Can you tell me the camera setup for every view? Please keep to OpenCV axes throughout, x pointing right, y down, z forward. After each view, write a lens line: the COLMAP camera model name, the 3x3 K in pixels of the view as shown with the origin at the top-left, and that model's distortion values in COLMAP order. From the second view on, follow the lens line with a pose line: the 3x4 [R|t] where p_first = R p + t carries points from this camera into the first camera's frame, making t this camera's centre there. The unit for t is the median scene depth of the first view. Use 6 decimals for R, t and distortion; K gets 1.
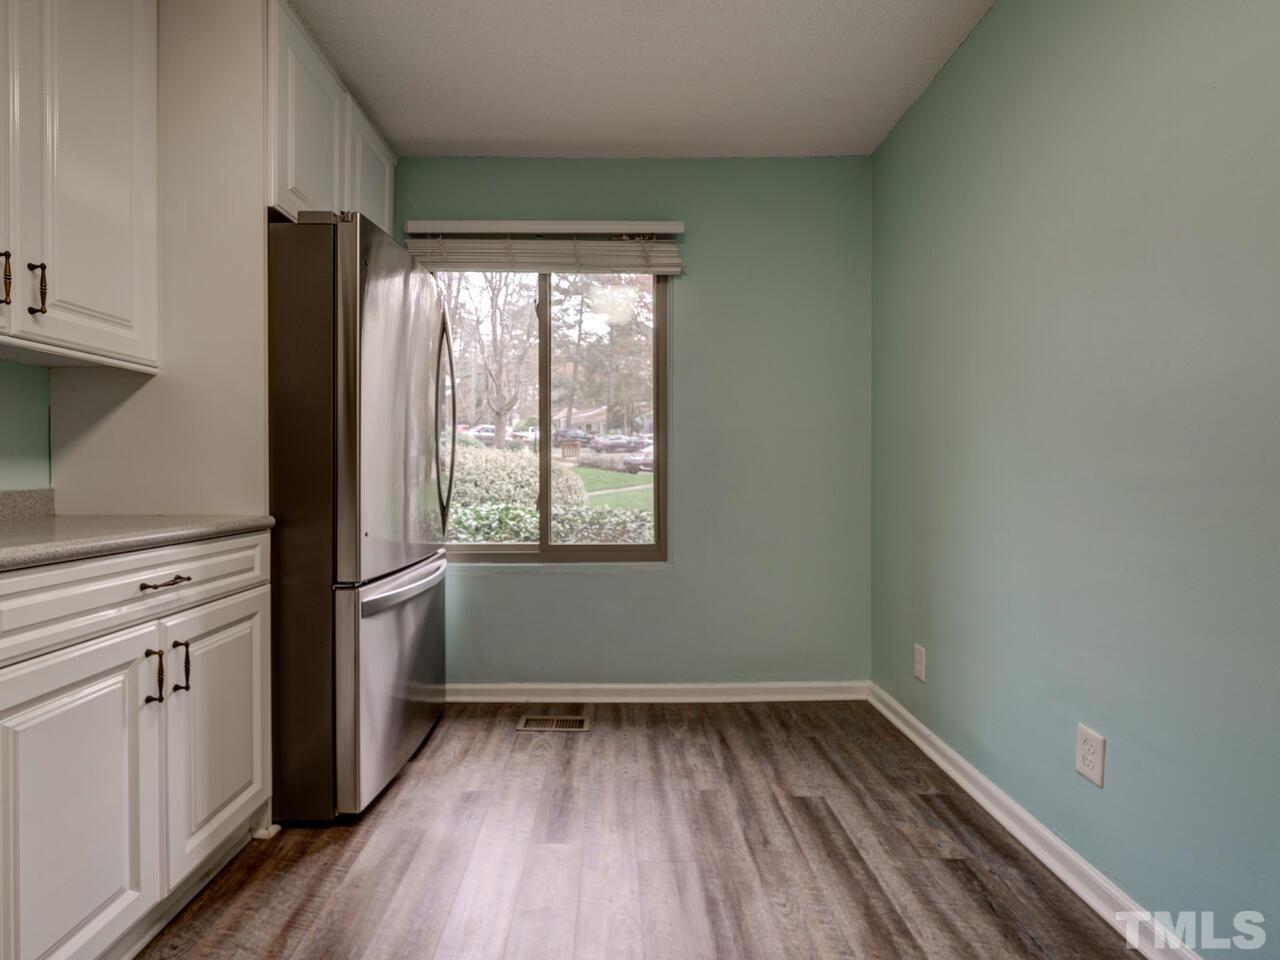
lens RADIAL K [[609.3, 0, 636.5], [0, 609.3, 474.8], [0, 0, 1]] dist [0.000804, 0.001827]
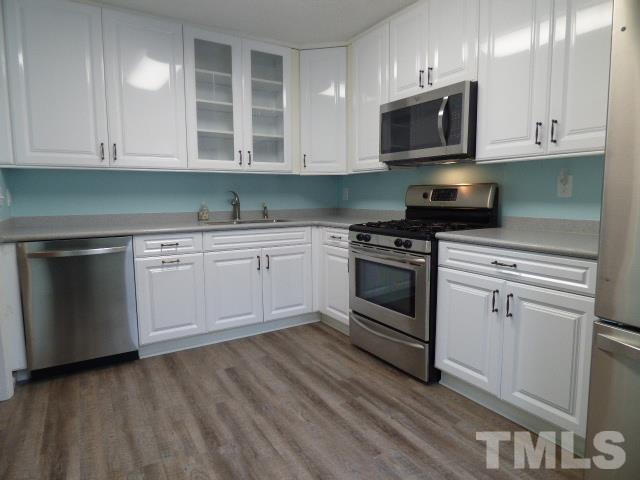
lens RADIAL K [[382.8, 0, 320.2], [0, 382.8, 238.6], [0, 0, 1]] dist [-0.027358, 0.002750]
pose [[-0.861287, 0.064267, -0.504038, 0.388433], [0.003018, 0.992599, 0.121403, -0.066661], [0.508109, 0.103042, -0.855107, 1.432995]]
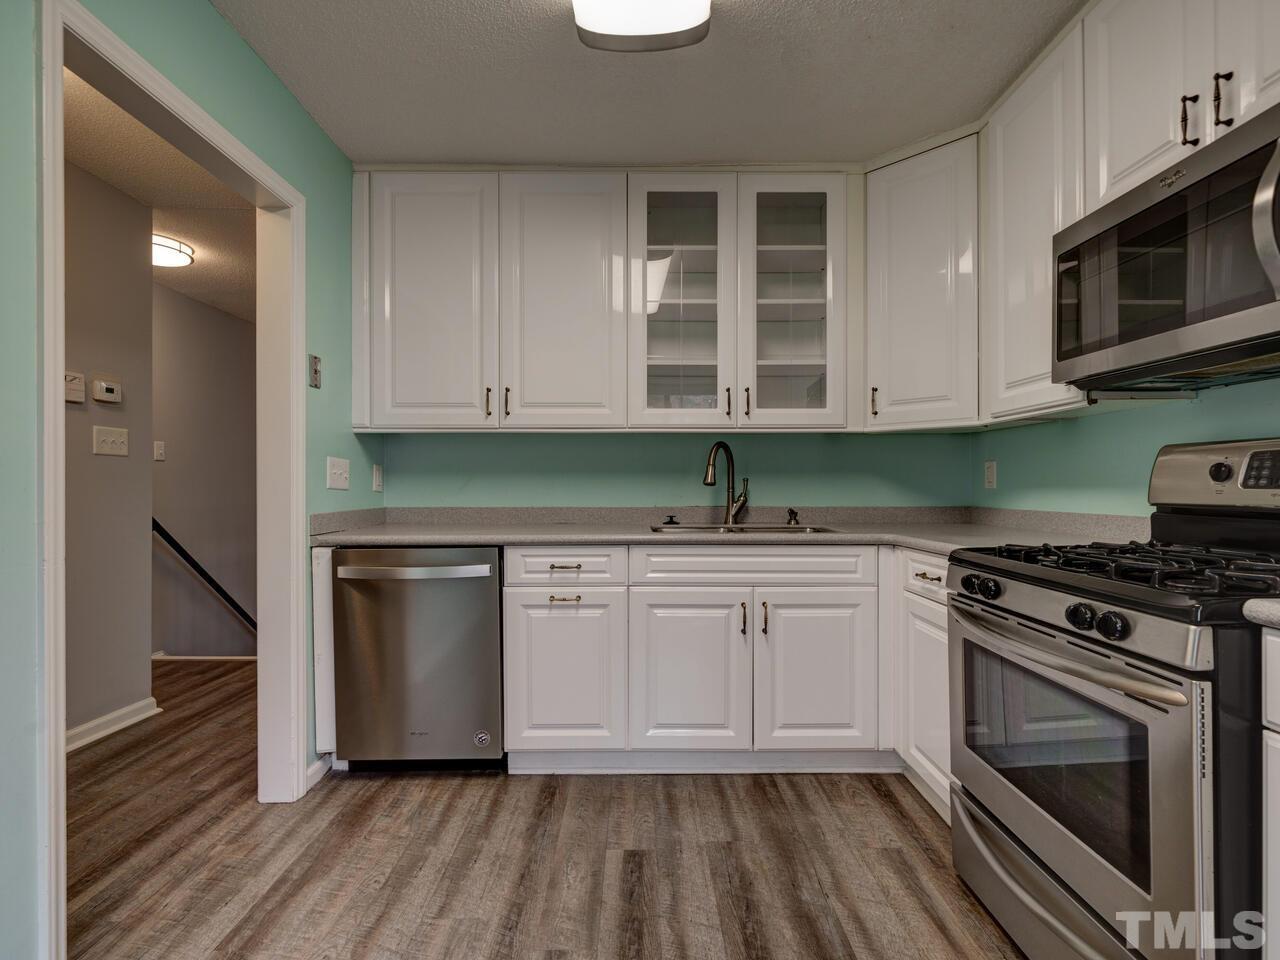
lens RADIAL K [[609.3, 0, 634.5], [0, 609.3, 481.6], [0, 0, 1]] dist [0.000804, 0.001827]
pose [[-0.999660, 0.002623, 0.025958, -0.065533], [0.002649, 0.999996, 0.000959, -0.037507], [-0.025956, 0.001027, -0.999663, 1.097246]]
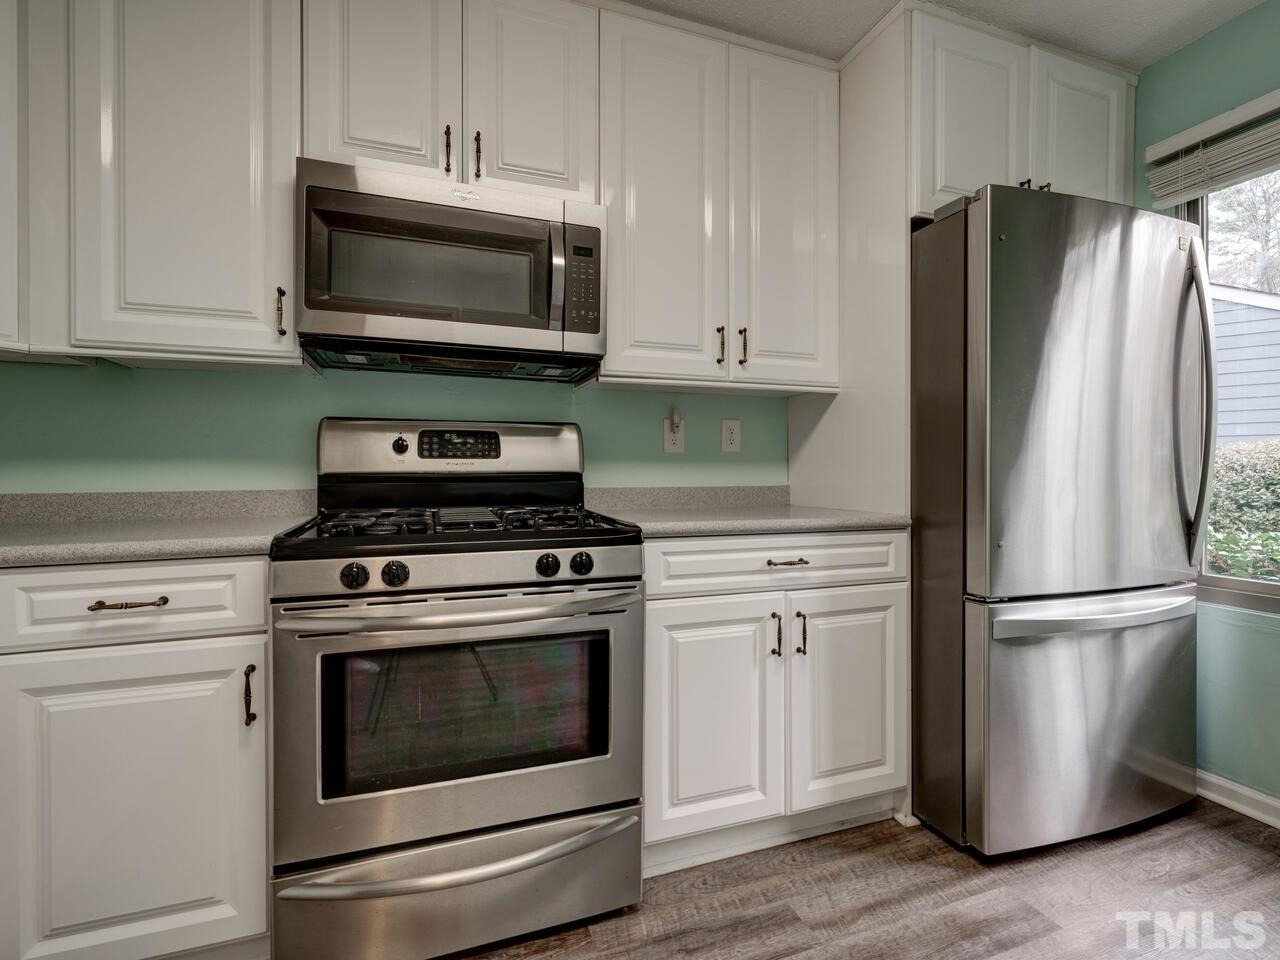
lens RADIAL K [[609.3, 0, 638.6], [0, 609.3, 474.5], [0, 0, 1]] dist [0.000804, 0.001827]
pose [[0.328050, 0.005571, -0.944644, 0.236037], [-0.007195, 0.999968, 0.003399, -0.003843], [0.944633, 0.005681, 0.328079, 0.234766]]
